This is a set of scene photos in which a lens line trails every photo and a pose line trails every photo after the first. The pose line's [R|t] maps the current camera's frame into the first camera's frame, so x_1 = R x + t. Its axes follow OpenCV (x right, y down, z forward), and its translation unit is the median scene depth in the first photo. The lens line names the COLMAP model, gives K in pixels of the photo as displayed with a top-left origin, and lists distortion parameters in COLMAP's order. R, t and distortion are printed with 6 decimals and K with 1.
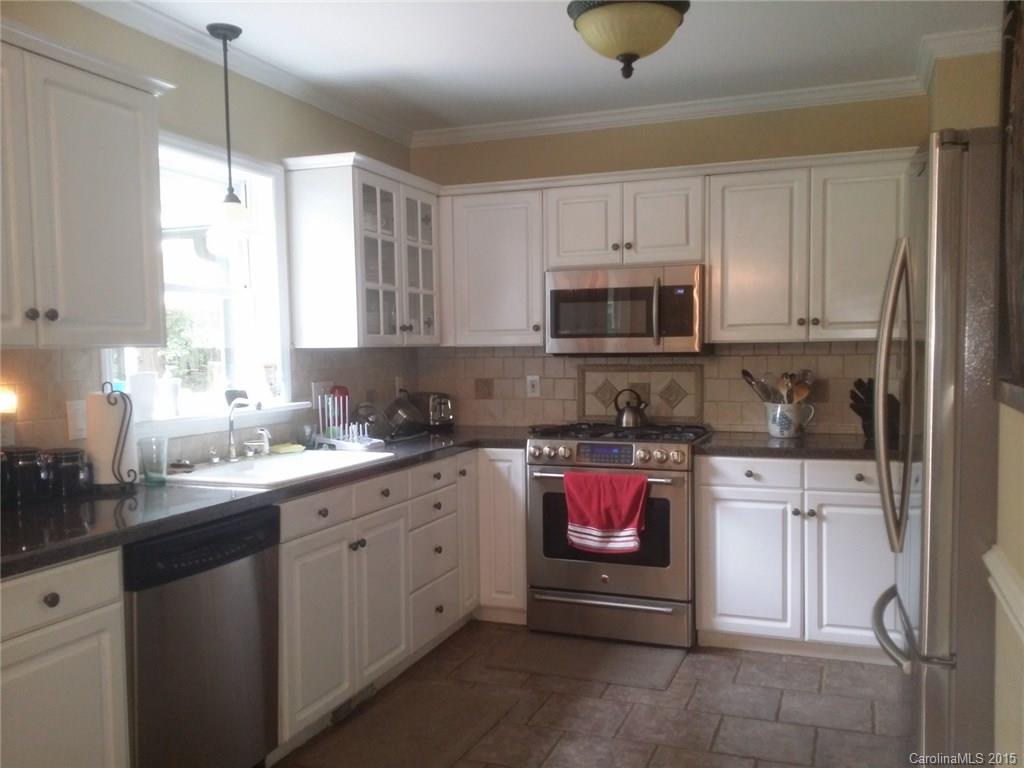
lens RADIAL K [[910.7, 0, 508.1], [0, 910.7, 400.1], [0, 0, 1]] dist [0.104801, -0.259686]
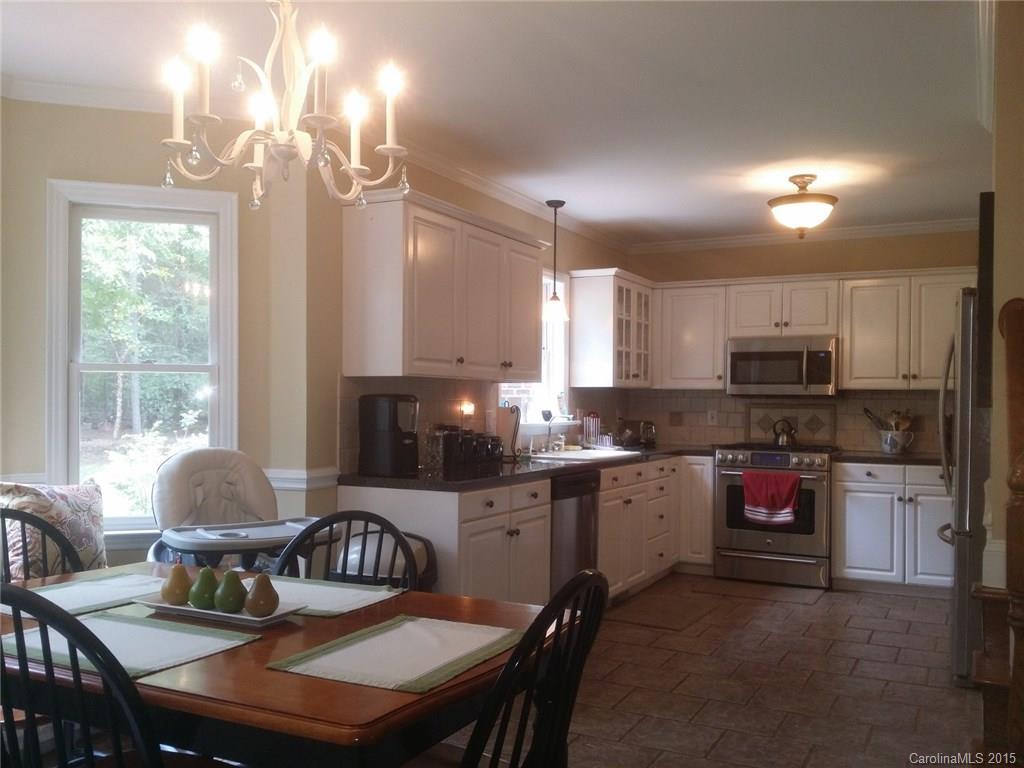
lens RADIAL K [[910.7, 0, 508.1], [0, 910.7, 400.1], [0, 0, 1]] dist [0.104801, -0.259686]
pose [[0.993627, 0.022017, -0.110544, -0.162161], [-0.028335, 0.998033, -0.055914, 0.057135], [0.109096, 0.058690, 0.992297, -0.575620]]
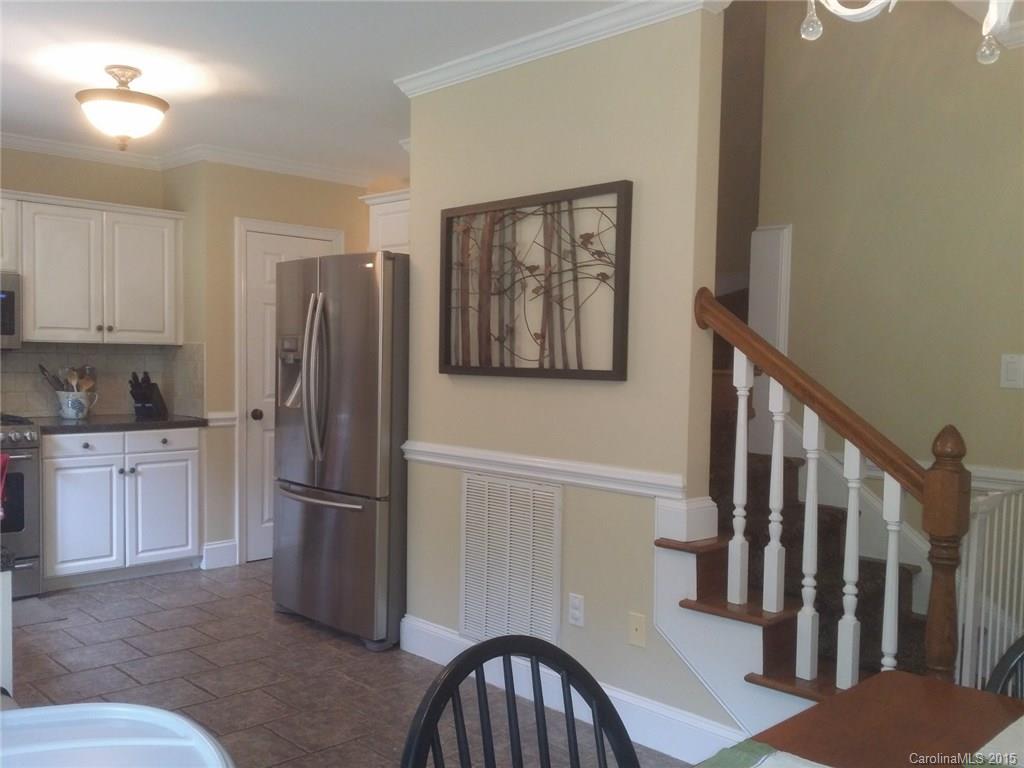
lens RADIAL K [[910.7, 0, 508.1], [0, 910.7, 400.1], [0, 0, 1]] dist [0.104801, -0.259686]
pose [[0.425255, -0.023745, 0.904762, -0.609595], [0.031091, 0.999449, 0.011617, 0.019506], [-0.904539, 0.023190, 0.425759, -0.073378]]
